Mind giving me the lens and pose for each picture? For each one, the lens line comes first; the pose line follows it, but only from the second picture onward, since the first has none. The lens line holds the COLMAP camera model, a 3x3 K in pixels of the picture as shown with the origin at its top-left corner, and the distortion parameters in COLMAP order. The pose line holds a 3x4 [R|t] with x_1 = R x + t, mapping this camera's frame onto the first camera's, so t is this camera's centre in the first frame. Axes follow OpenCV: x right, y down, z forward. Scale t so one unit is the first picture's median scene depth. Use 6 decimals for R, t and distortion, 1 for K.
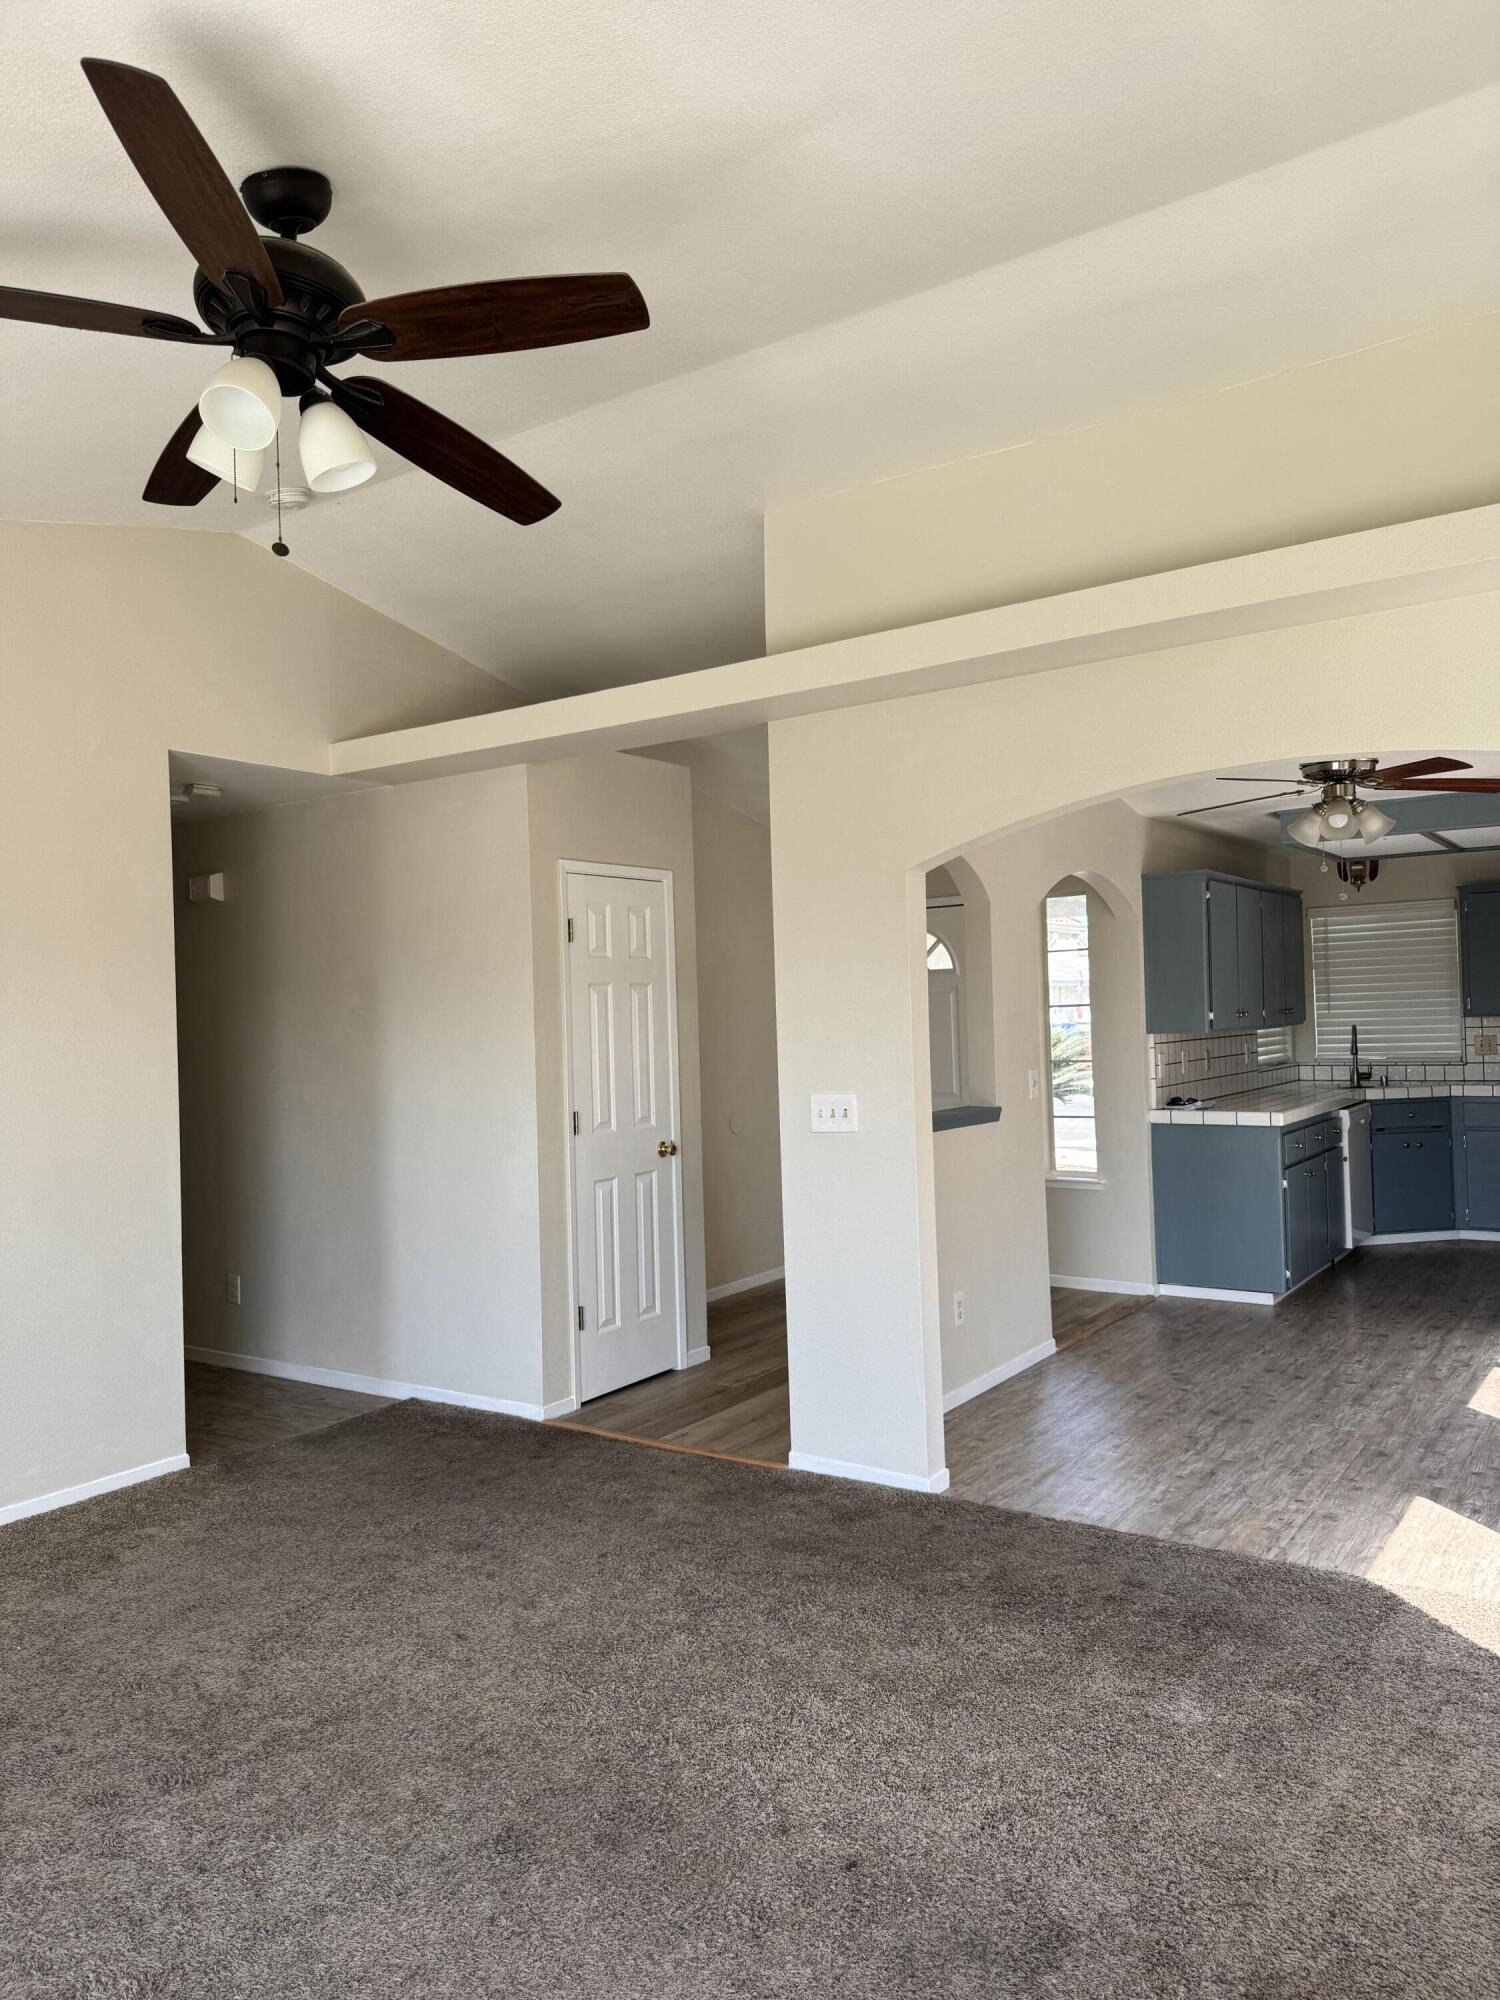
lens RADIAL K [[1407.4, 0, 739.8], [0, 1407.4, 1005.0], [0, 0, 1]] dist [0.031368, -0.046269]
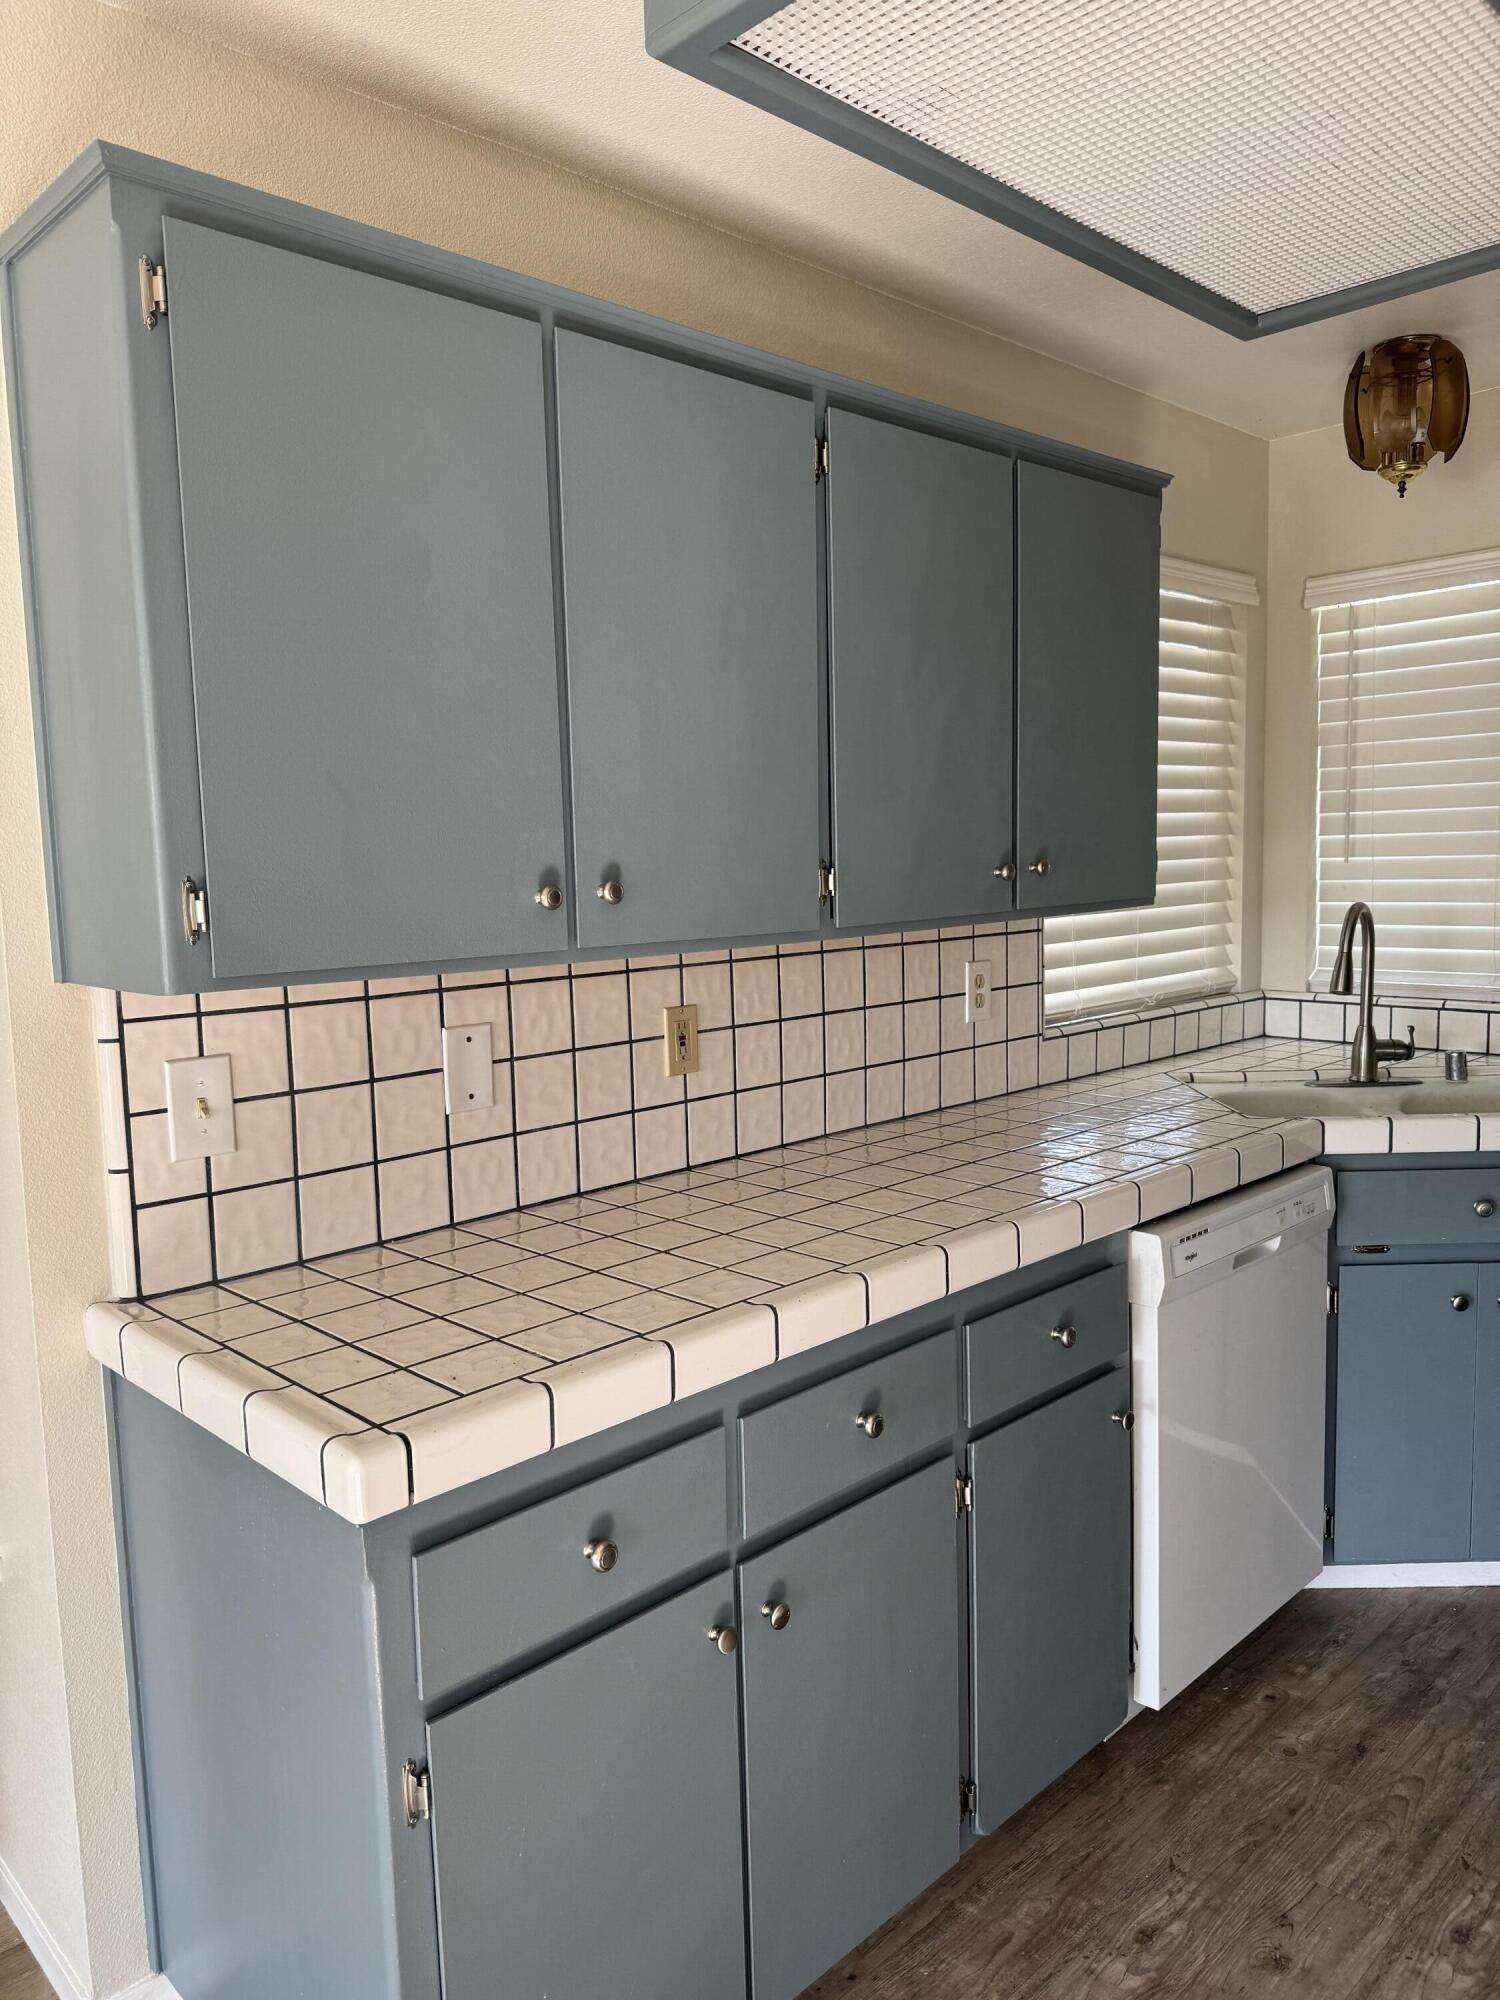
lens RADIAL K [[1425.5, 0, 753.7], [0, 1425.5, 997.6], [0, 0, 1]] dist [-0.001626, -0.006978]
pose [[0.981500, 0.023799, -0.189975, 0.355647], [-0.000800, 0.992745, 0.120234, -0.004586], [0.191459, -0.117857, 0.974399, 0.634439]]
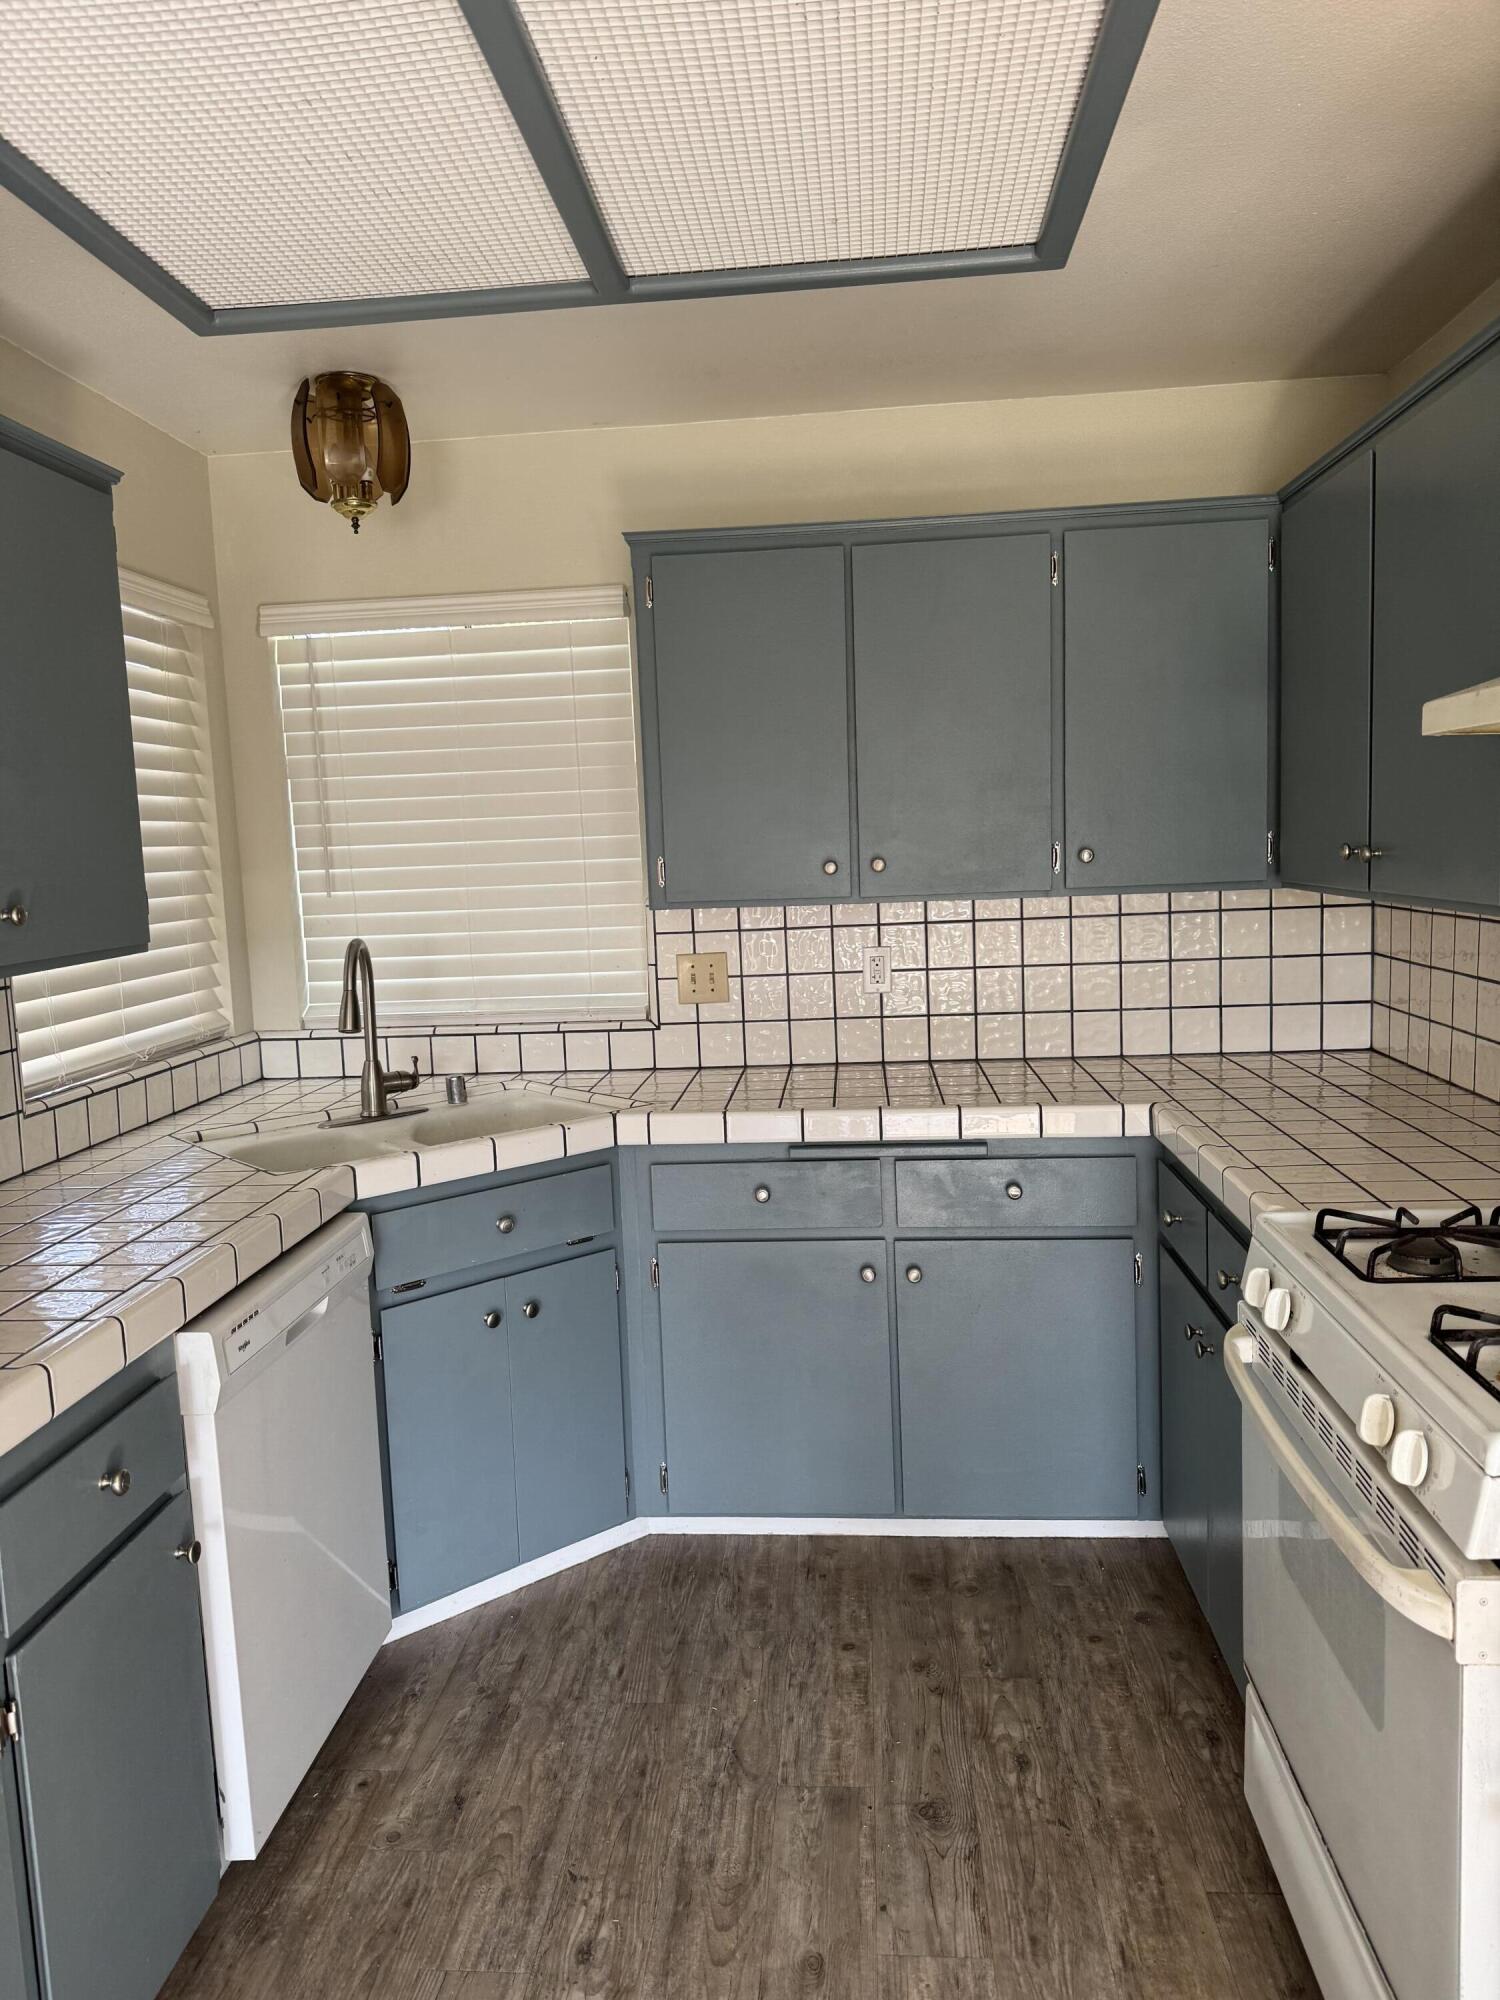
lens RADIAL K [[1407.4, 0, 739.8], [0, 1407.4, 1005.0], [0, 0, 1]] dist [0.031368, -0.046269]
pose [[0.868348, -0.059983, 0.492315, 0.345829], [0.006614, 0.993972, 0.109439, -0.006518], [-0.495911, -0.091775, 0.863510, 0.661614]]
